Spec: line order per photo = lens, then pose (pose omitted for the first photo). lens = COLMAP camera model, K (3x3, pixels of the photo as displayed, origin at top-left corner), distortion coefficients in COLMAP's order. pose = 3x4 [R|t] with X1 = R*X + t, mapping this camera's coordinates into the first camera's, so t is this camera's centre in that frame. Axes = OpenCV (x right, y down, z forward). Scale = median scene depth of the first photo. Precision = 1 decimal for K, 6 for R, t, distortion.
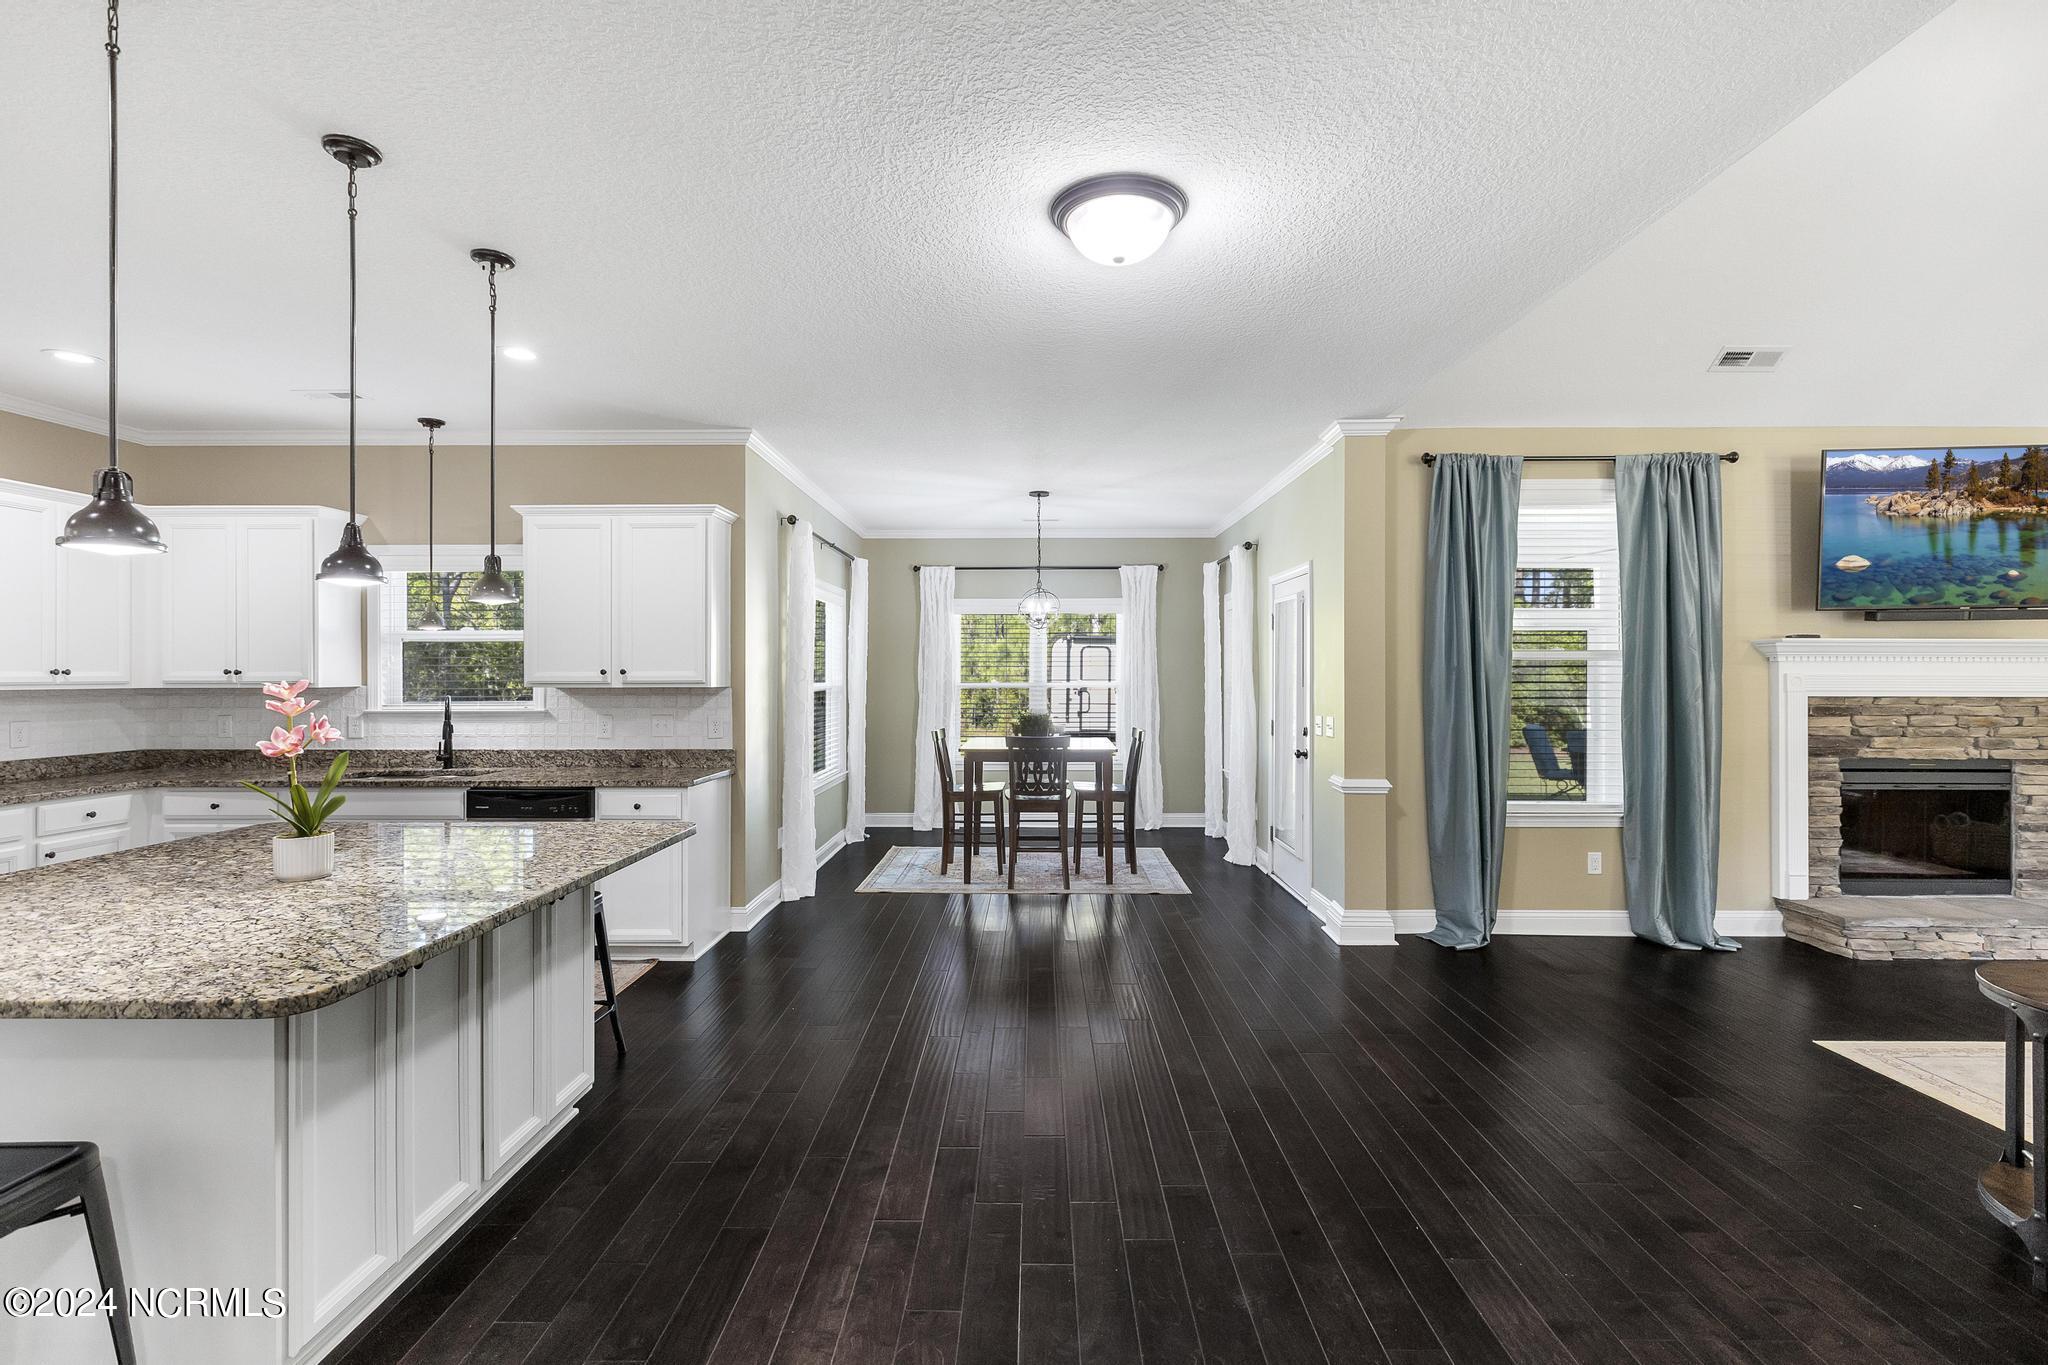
lens RADIAL K [[906.8, 0, 1026.1], [0, 906.8, 672.3], [0, 0, 1]] dist [0.000838, -0.000773]
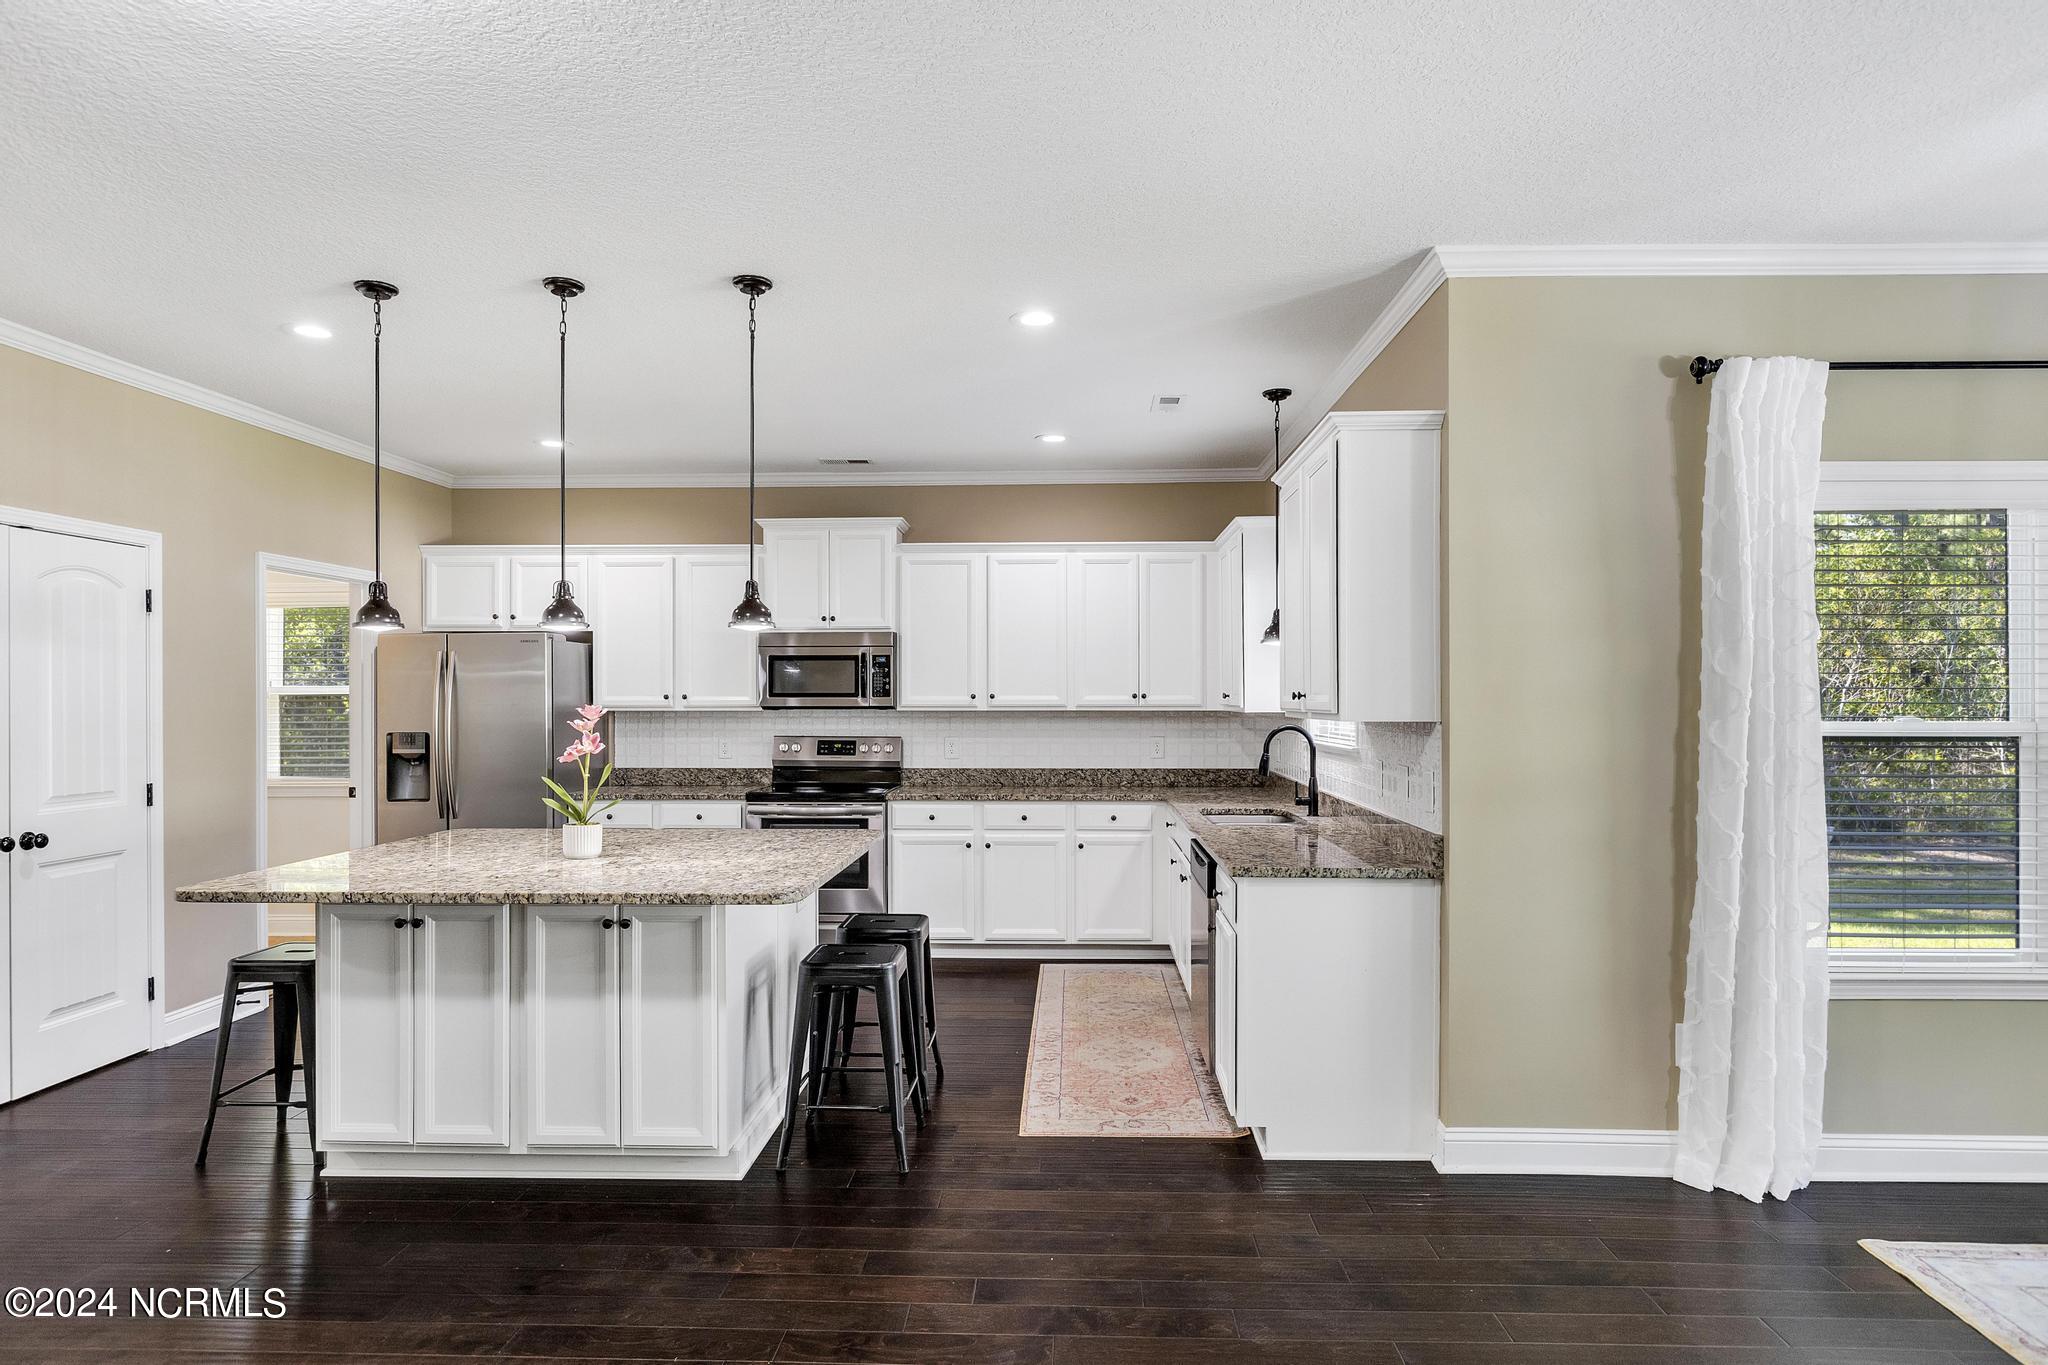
lens RADIAL K [[1155.9, 0, 1032.9], [0, 1155.9, 690.8], [0, 0, 1]] dist [-0.002728, -0.001094]
pose [[-0.019208, -0.004678, -0.999805, 0.407401], [0.003274, 0.999983, -0.004742, -0.000663], [0.999810, -0.003364, -0.019192, 0.804799]]
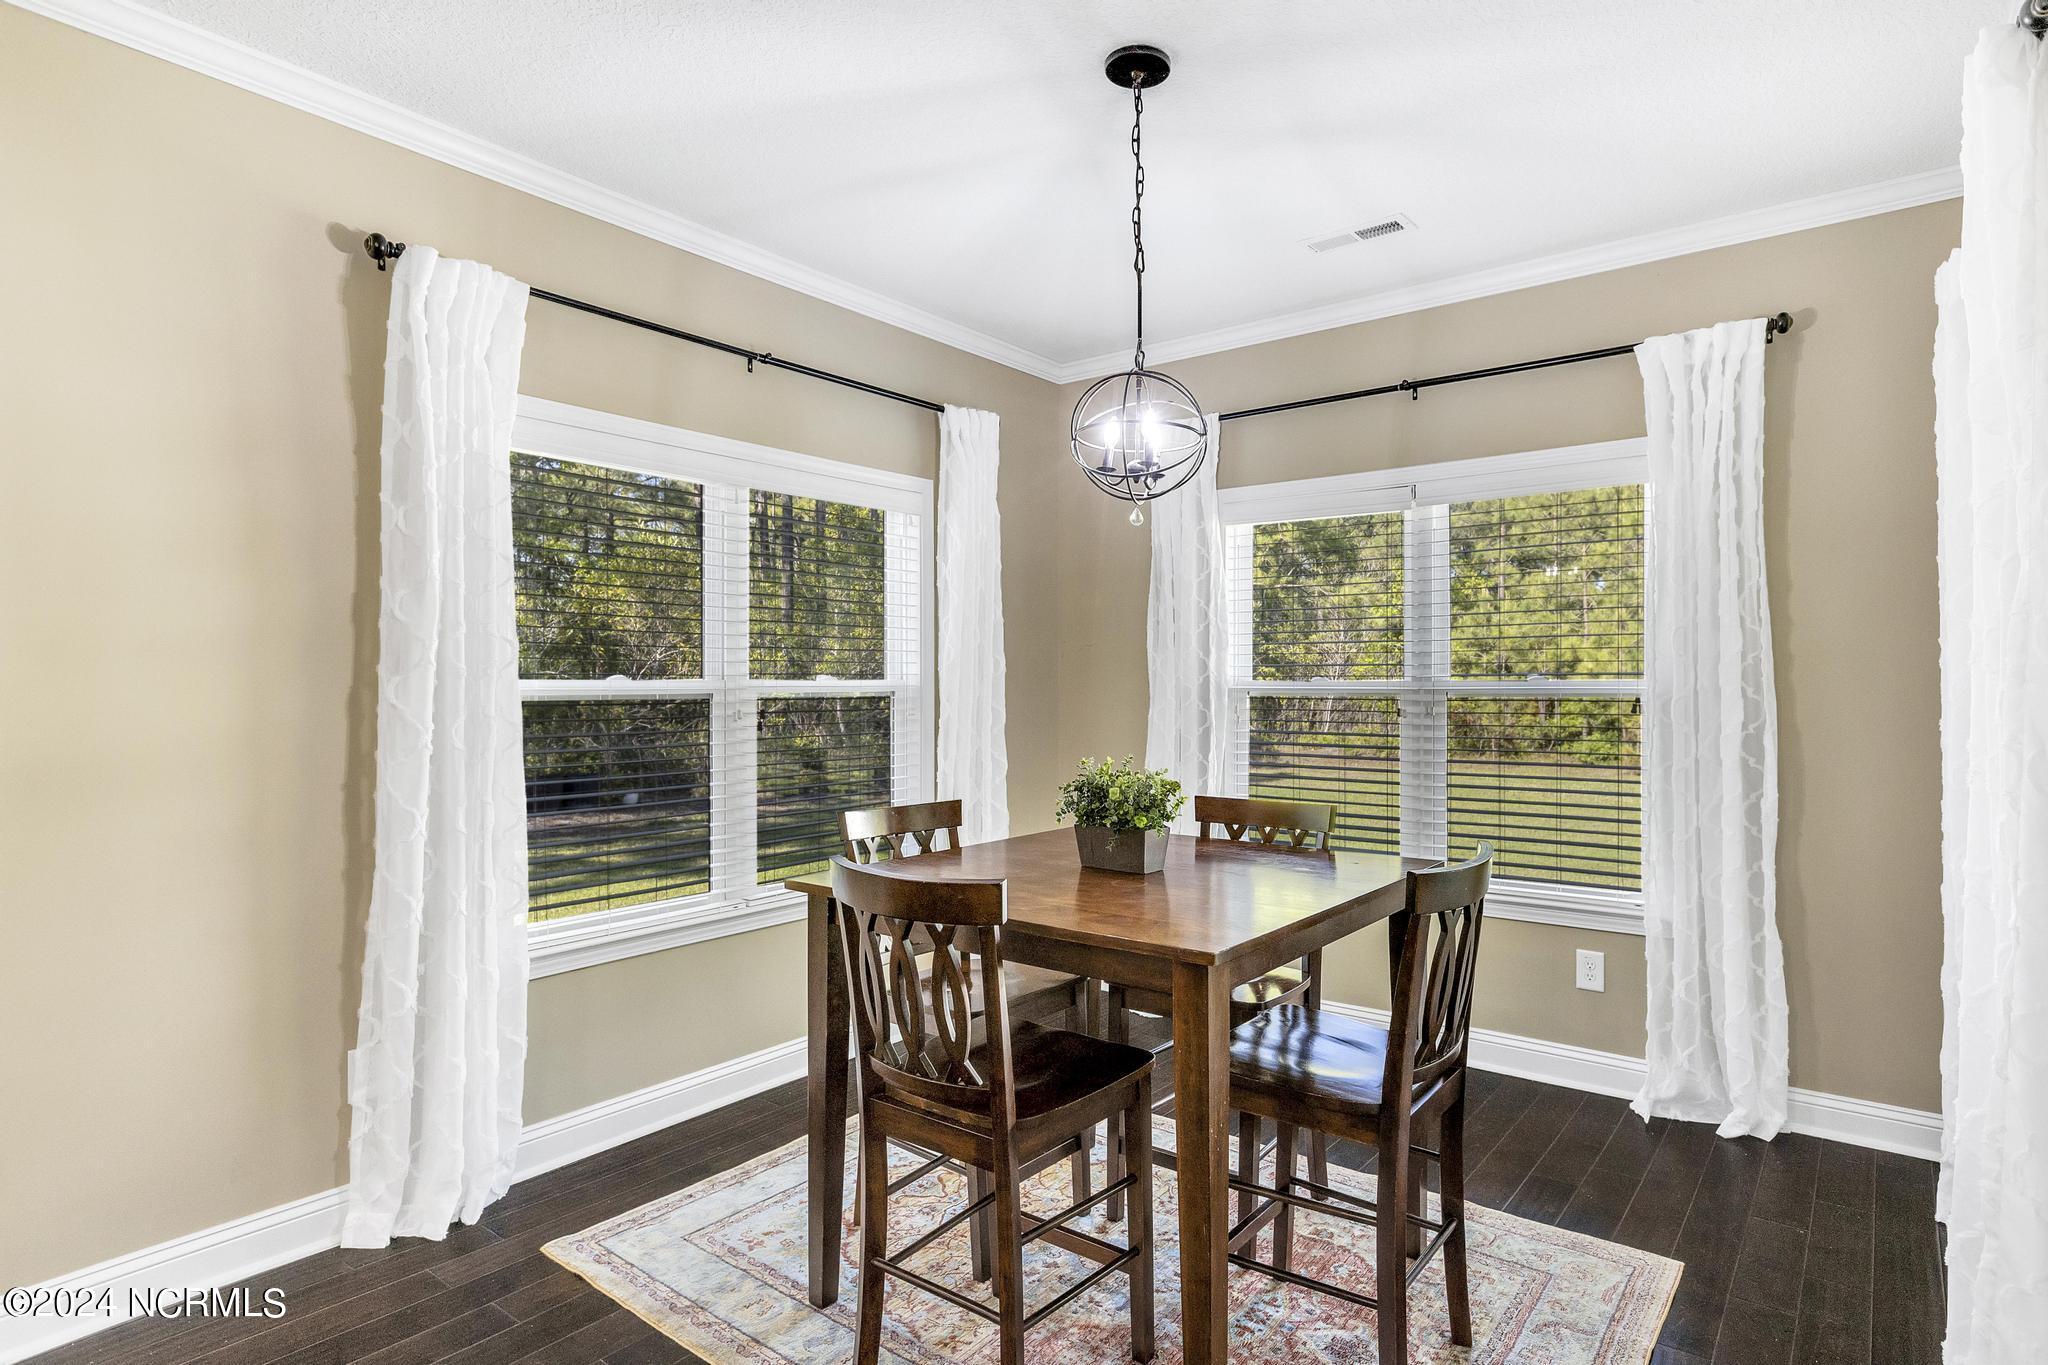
lens RADIAL K [[1085.4, 0, 1020.6], [0, 1085.4, 689.4], [0, 0, 1]] dist [0.036307, 0.000090]
pose [[0.785970, 0.001748, -0.618262, 0.289721], [0.004170, 0.999958, 0.008128, 0.018934], [0.618251, -0.008966, 0.785930, 0.964636]]
